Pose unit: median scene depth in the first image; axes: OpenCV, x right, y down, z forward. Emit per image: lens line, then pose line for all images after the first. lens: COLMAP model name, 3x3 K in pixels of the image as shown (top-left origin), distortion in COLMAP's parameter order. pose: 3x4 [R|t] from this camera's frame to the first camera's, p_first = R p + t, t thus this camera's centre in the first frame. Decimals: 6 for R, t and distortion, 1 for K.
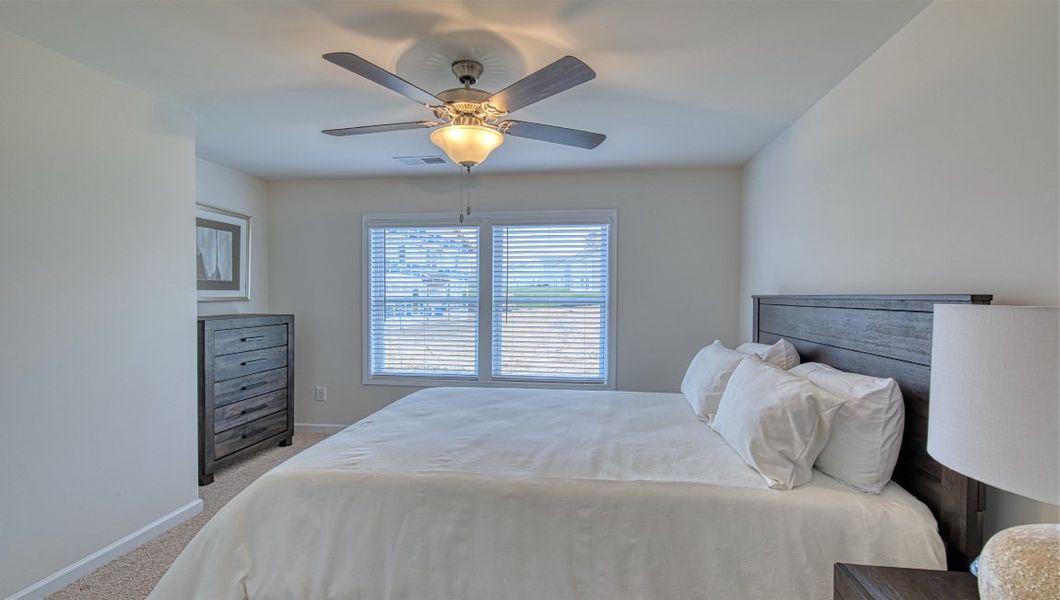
lens RADIAL K [[460.3, 0, 536.2], [0, 460.3, 300.4], [0, 0, 1]] dist [0.000989, -0.000744]
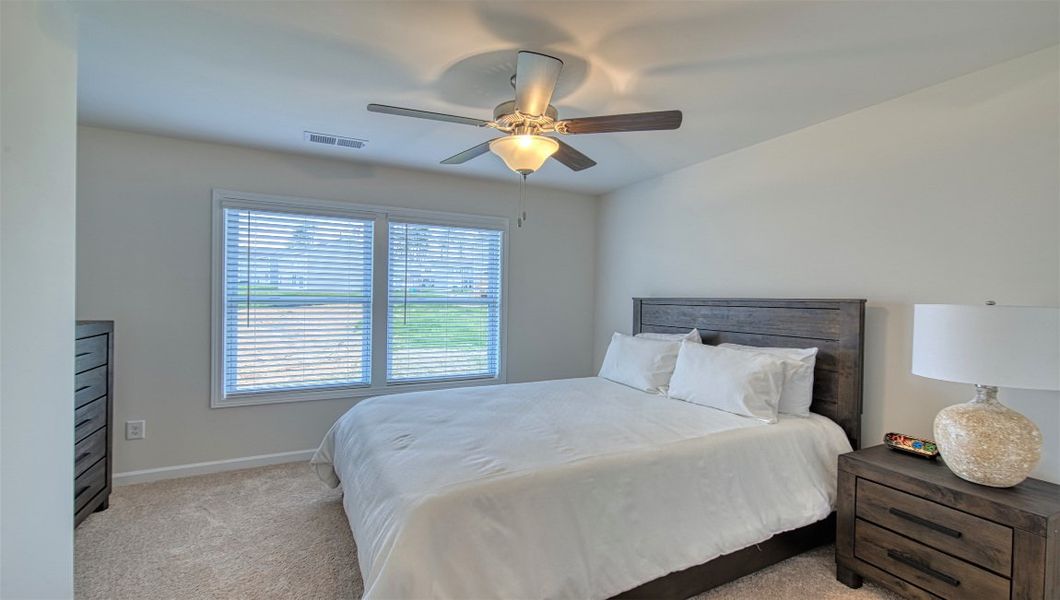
lens RADIAL K [[451.5, 0, 527.2], [0, 451.5, 300.2], [0, 0, 1]] dist [-0.000191, -0.000492]
pose [[0.828980, 0.002656, 0.559273, -0.522834], [-0.002855, 0.999996, -0.000517, -0.001573], [-0.559272, -0.001169, 0.828984, 0.104755]]
